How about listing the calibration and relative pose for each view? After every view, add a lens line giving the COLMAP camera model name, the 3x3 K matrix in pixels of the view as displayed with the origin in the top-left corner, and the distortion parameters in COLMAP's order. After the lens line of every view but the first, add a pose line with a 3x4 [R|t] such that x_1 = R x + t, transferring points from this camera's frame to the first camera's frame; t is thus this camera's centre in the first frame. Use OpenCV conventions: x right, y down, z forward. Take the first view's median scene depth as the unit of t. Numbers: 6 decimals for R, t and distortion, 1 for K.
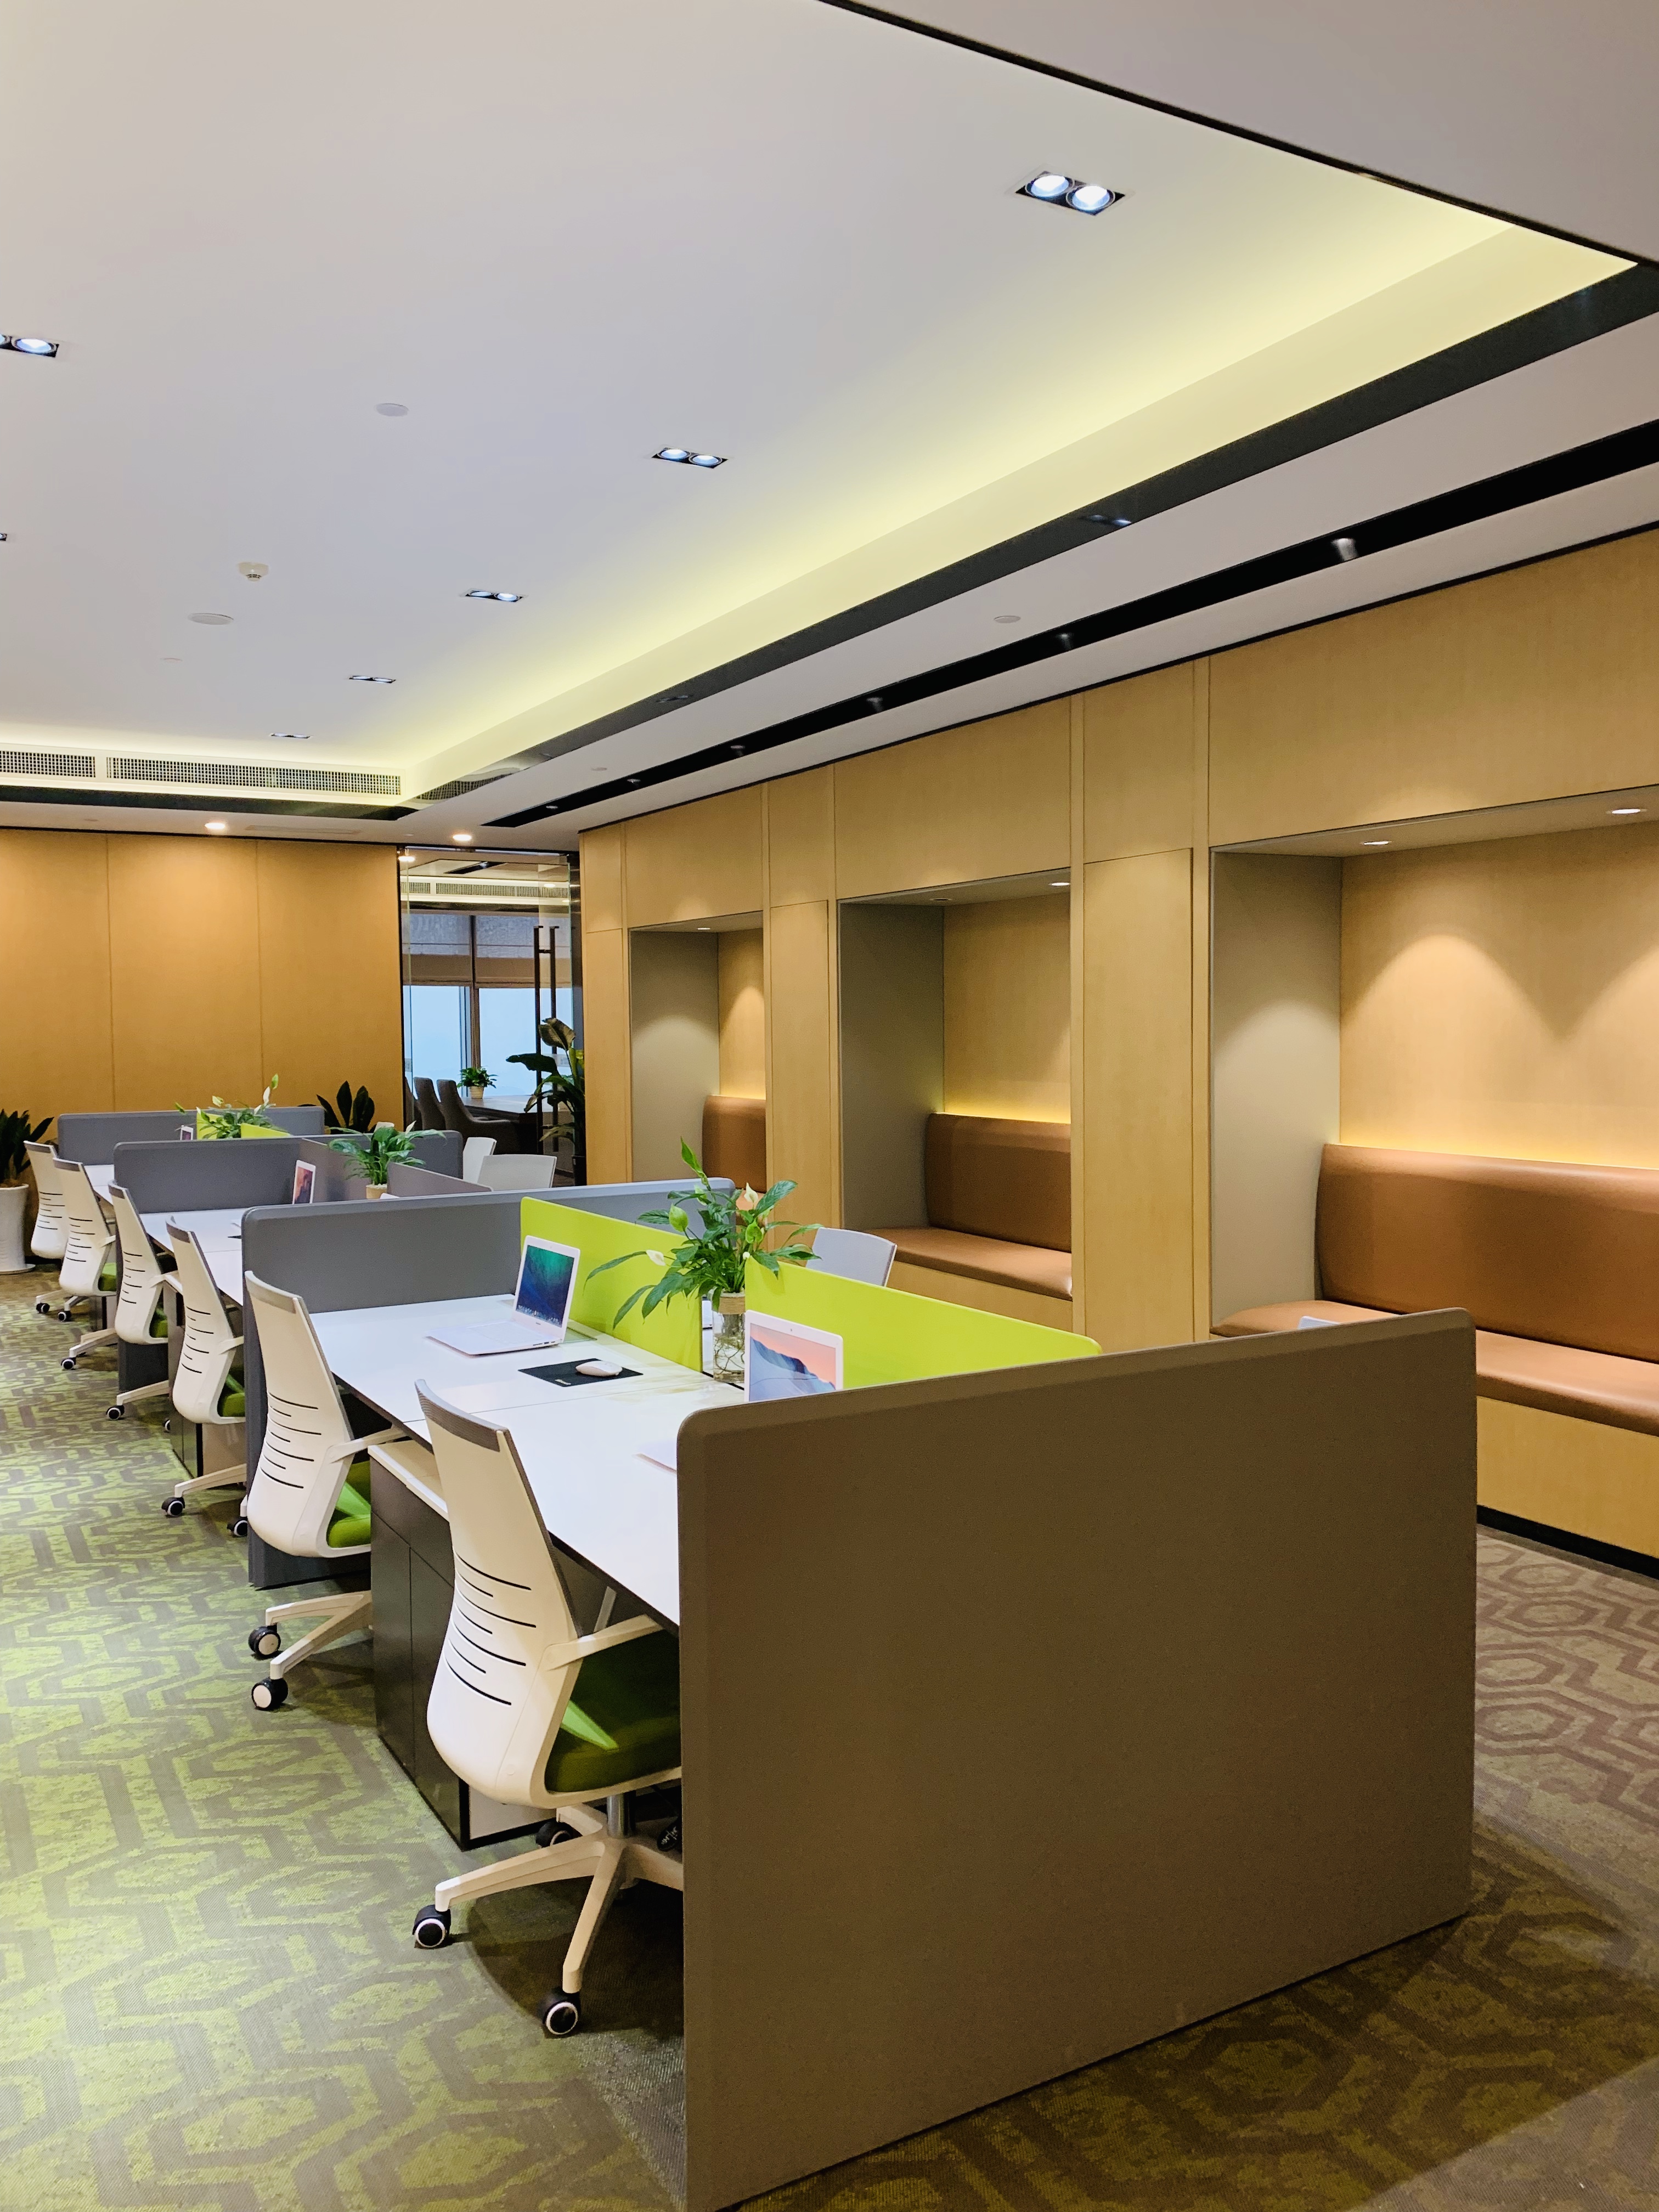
lens RADIAL K [[1707.8, 0, 827.8], [0, 1707.8, 1091.5], [0, 0, 1]] dist [0.034529, -0.030097]
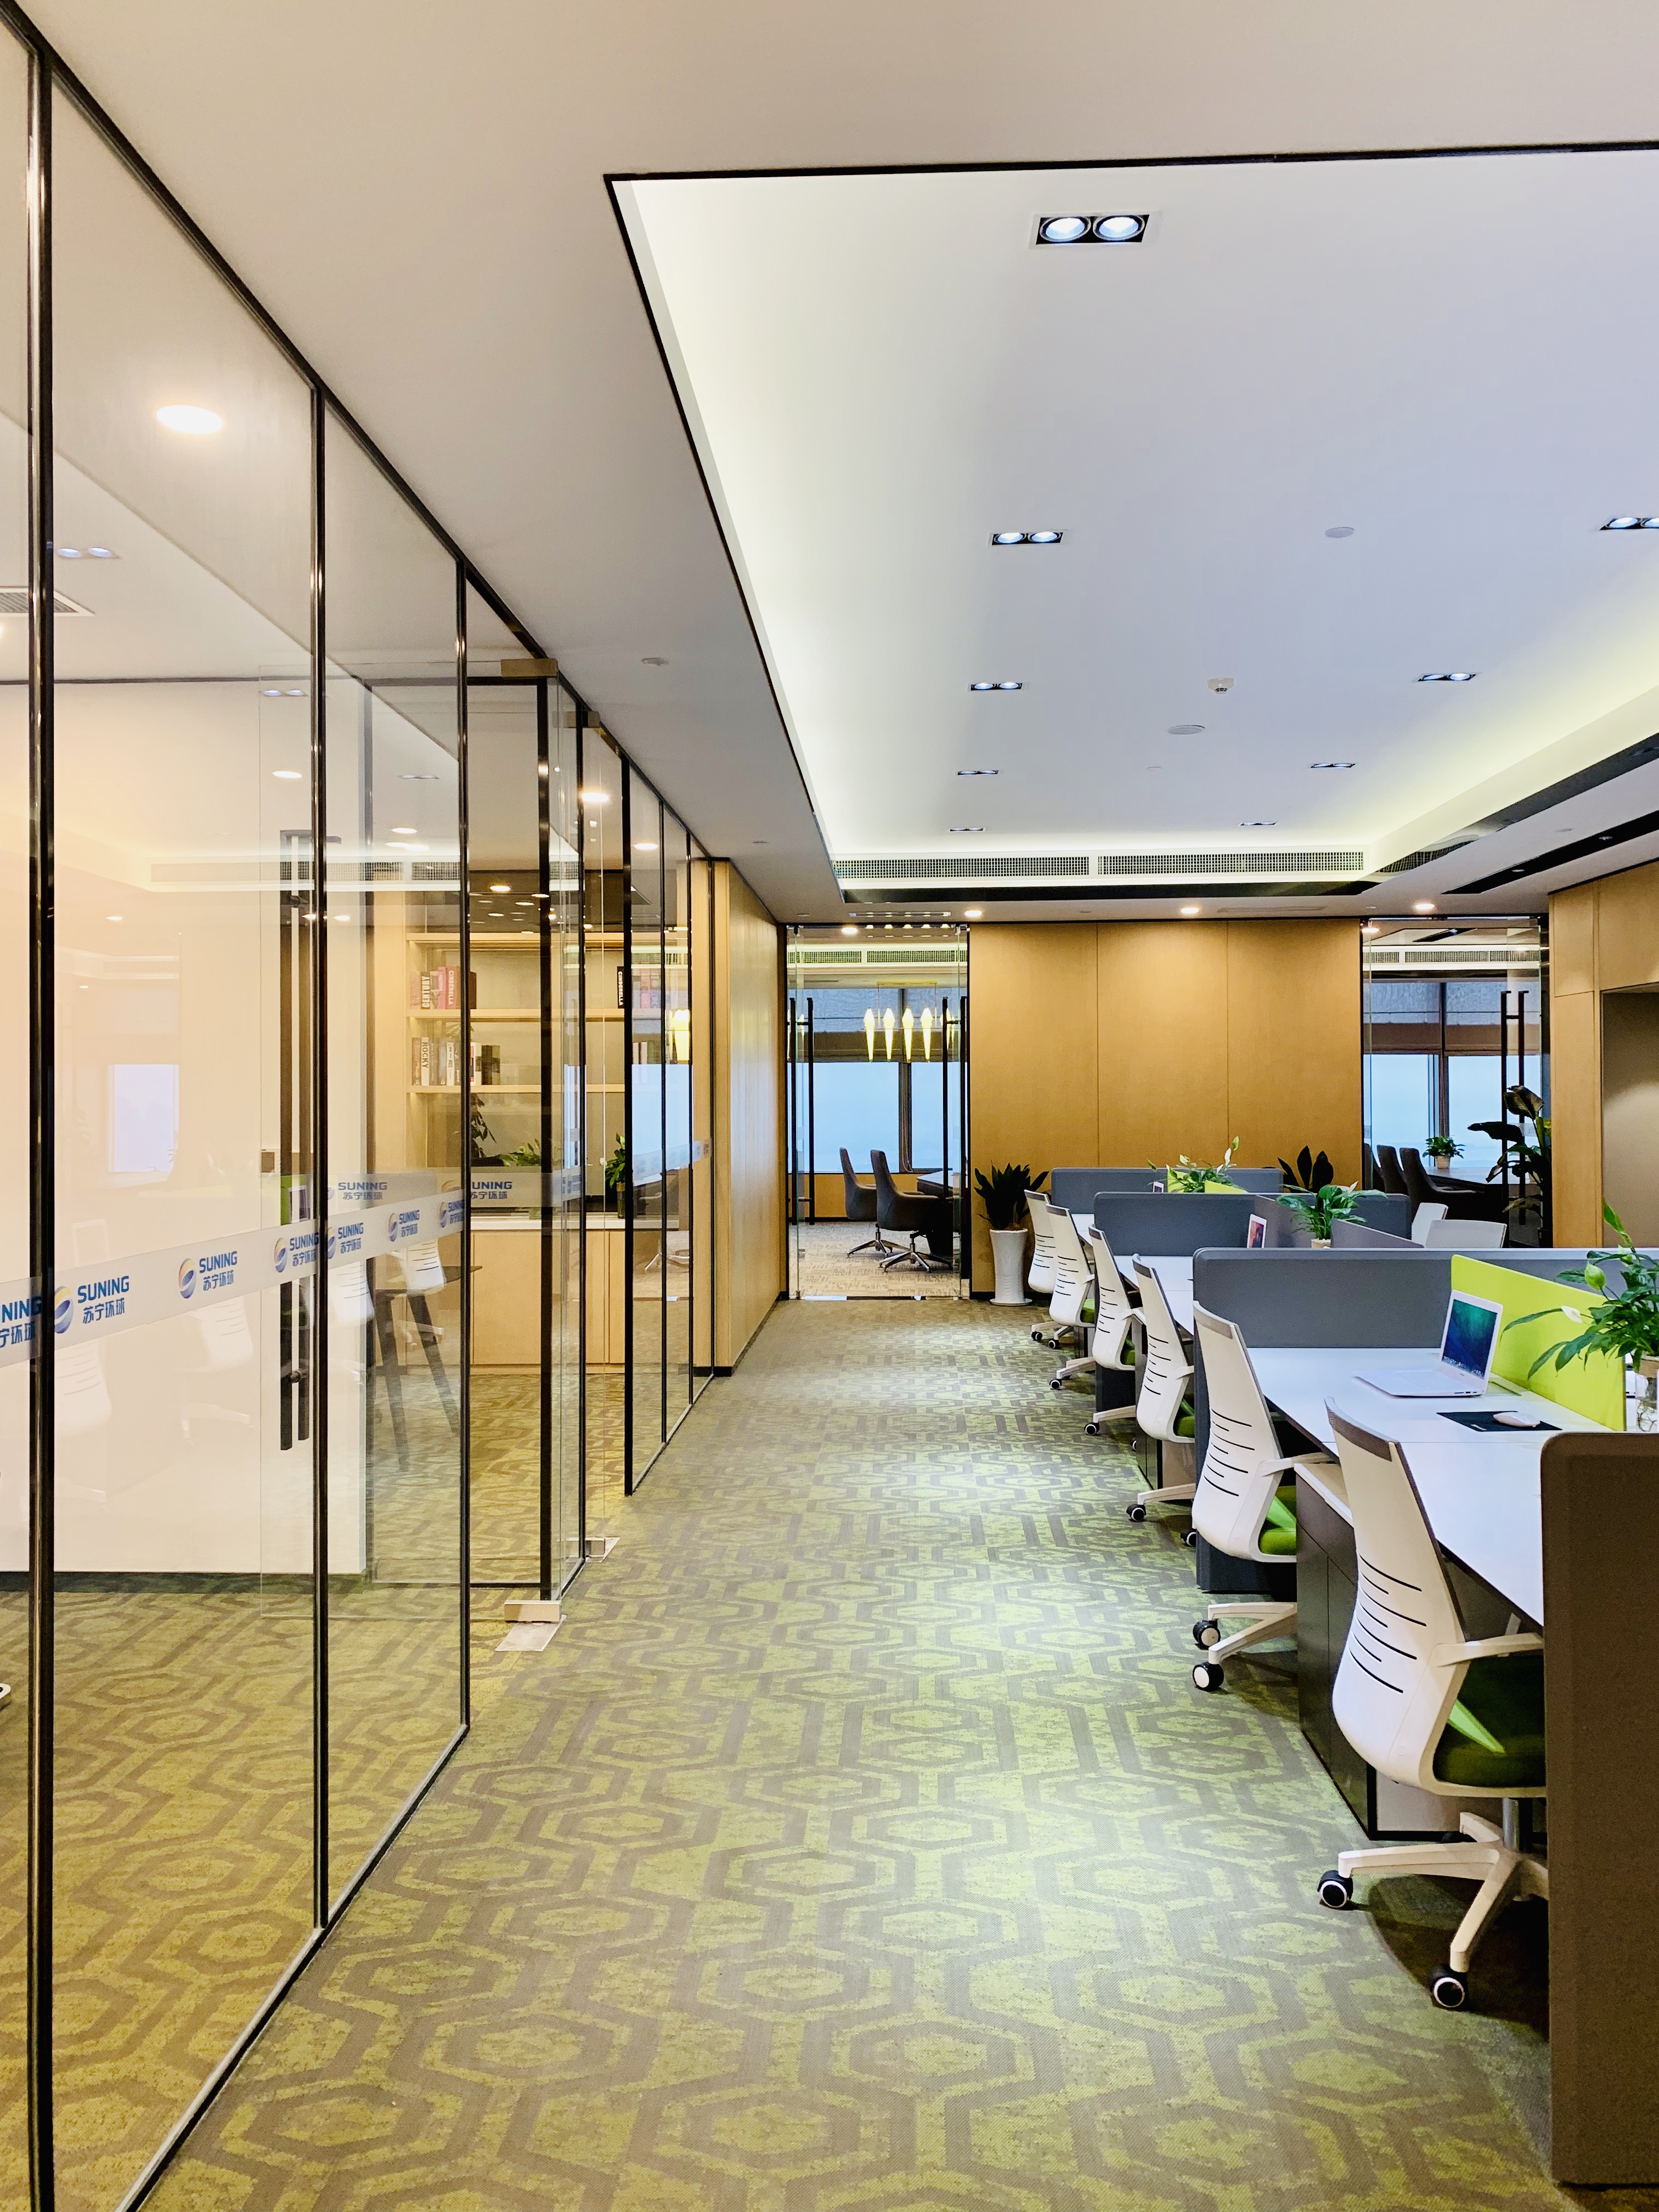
lens RADIAL K [[1707.8, 0, 826.5], [0, 1707.8, 1082.5], [0, 0, 1]] dist [0.034529, -0.030097]
pose [[0.848879, 0.000325, -0.528587, 0.055651], [-0.024546, 0.998945, -0.038806, 0.008109], [0.528017, 0.045916, 0.847992, -0.103185]]
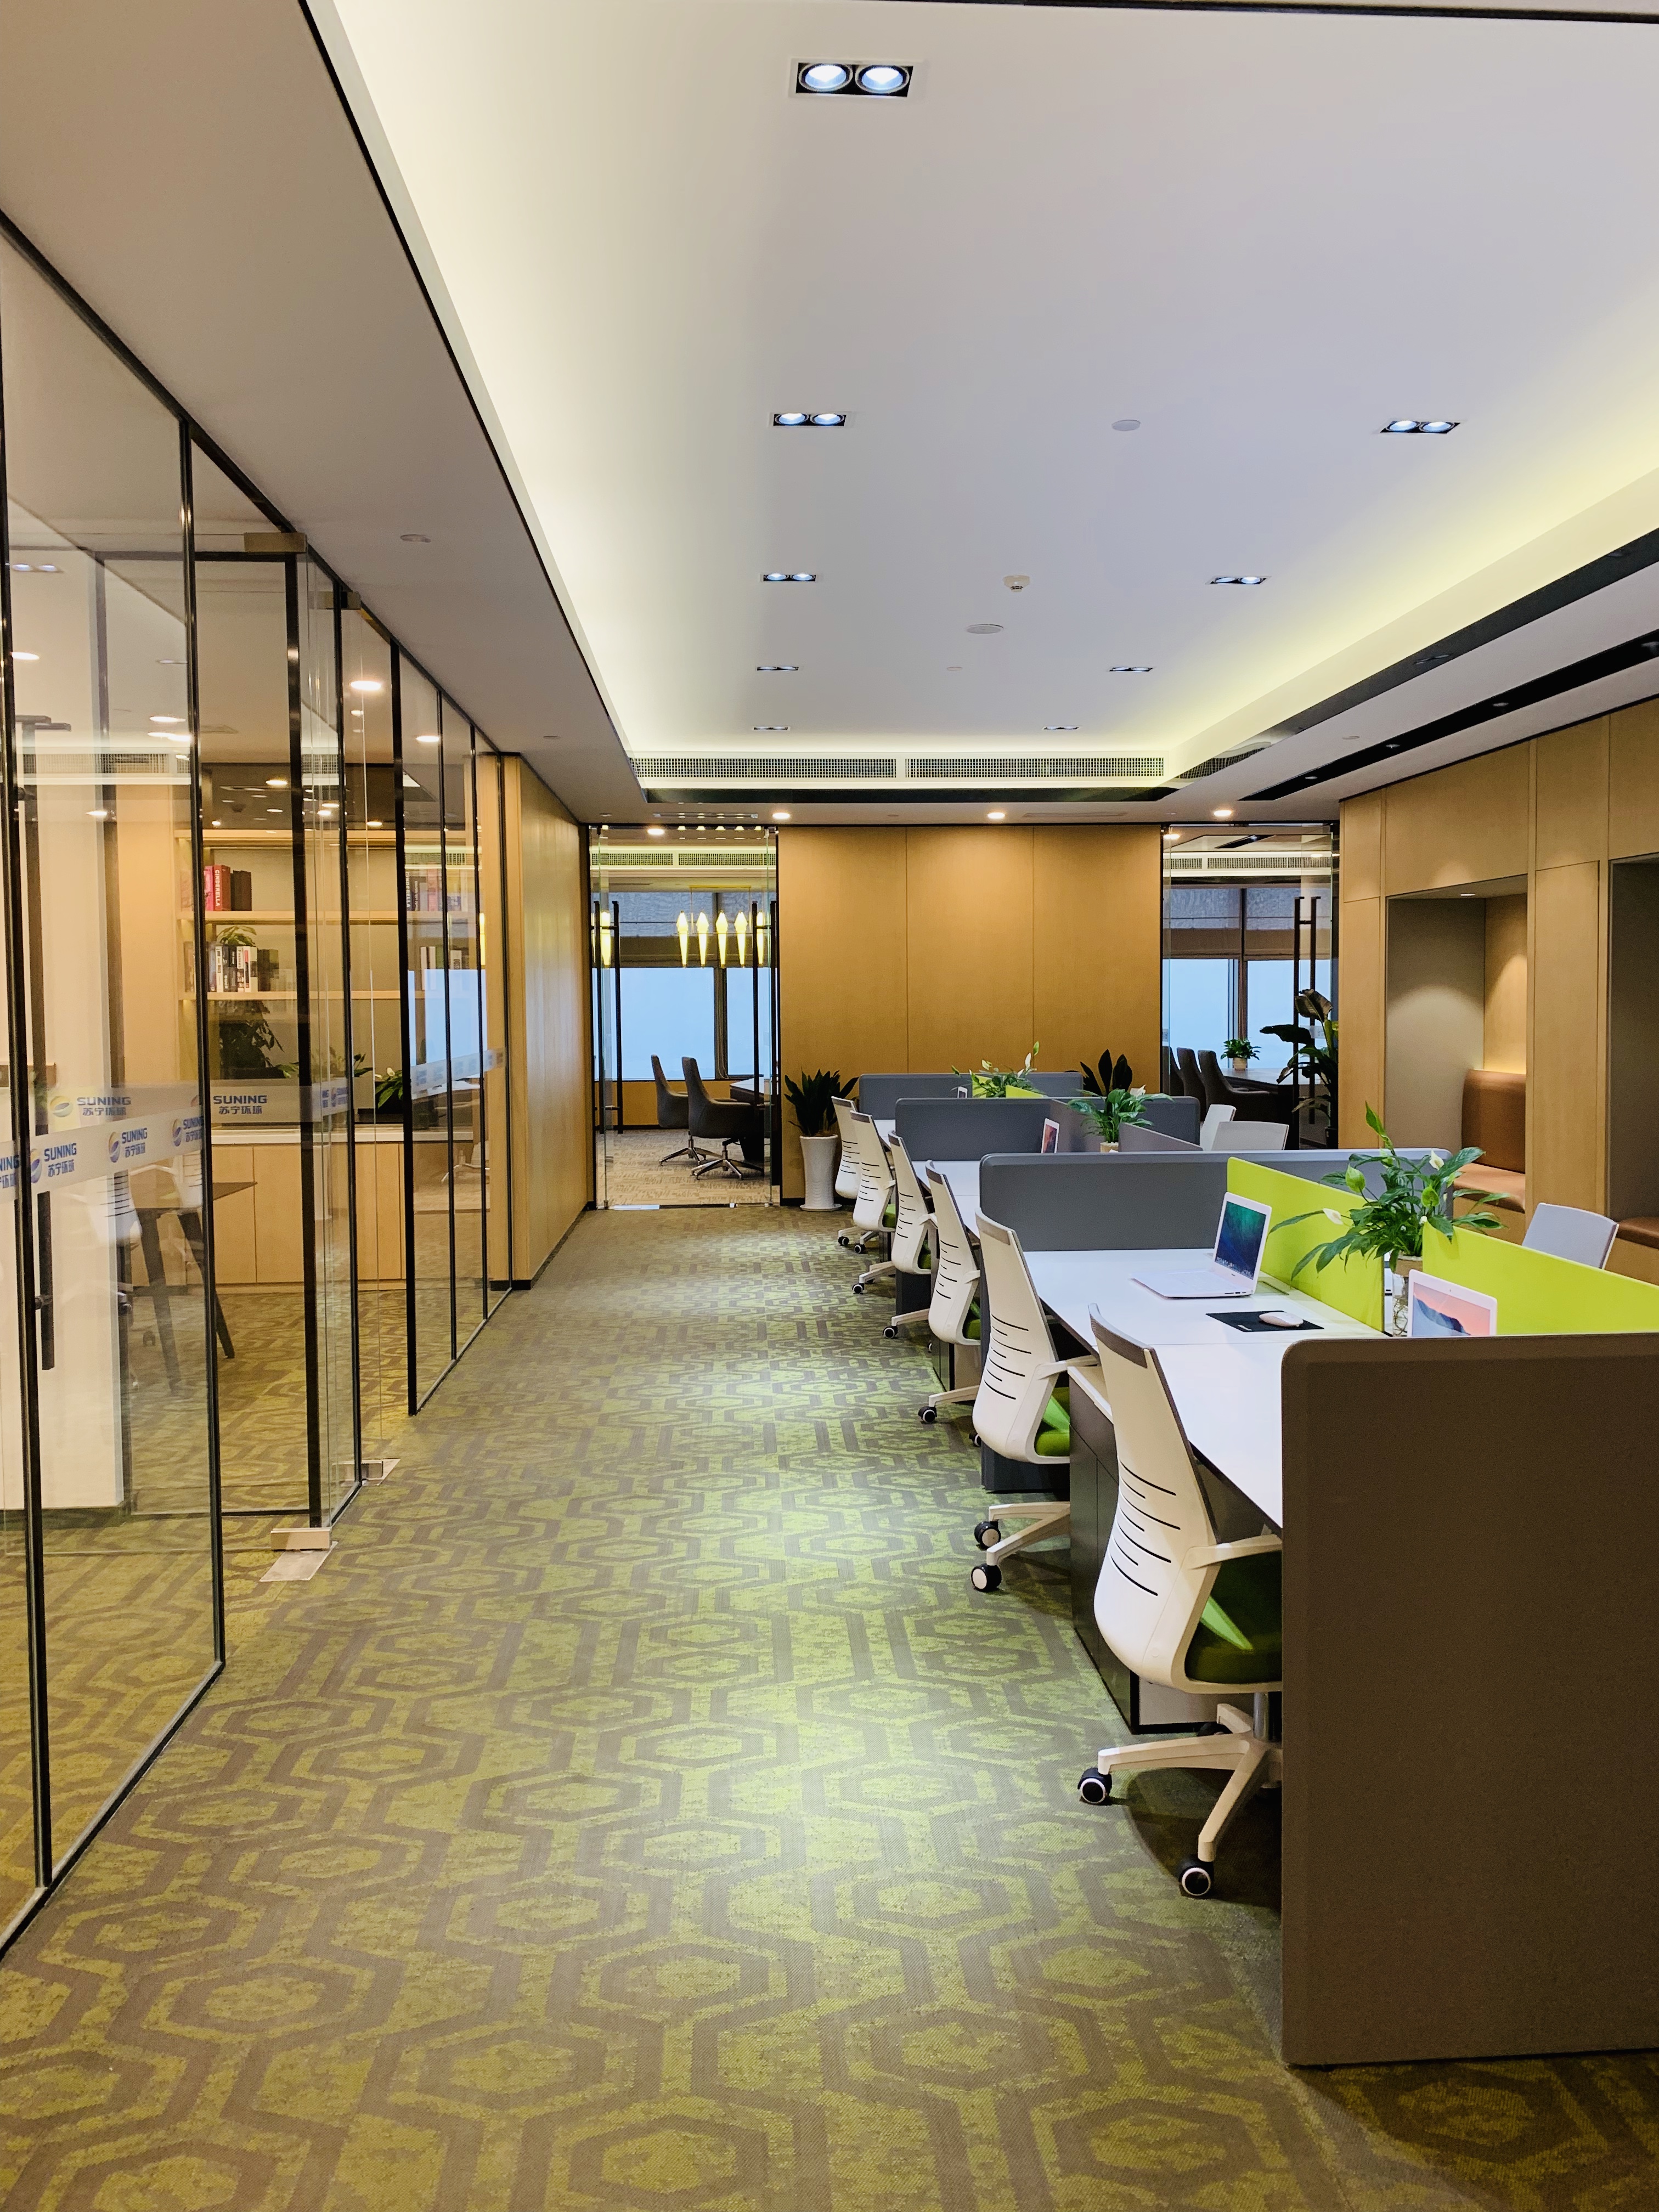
lens RADIAL K [[1707.8, 0, 842.9], [0, 1707.8, 1087.0], [0, 0, 1]] dist [0.034529, -0.030097]
pose [[0.902228, 0.023665, -0.430611, 0.067155], [-0.017908, 0.999688, 0.017419, 0.004875], [0.430888, -0.008004, 0.902370, -0.063273]]
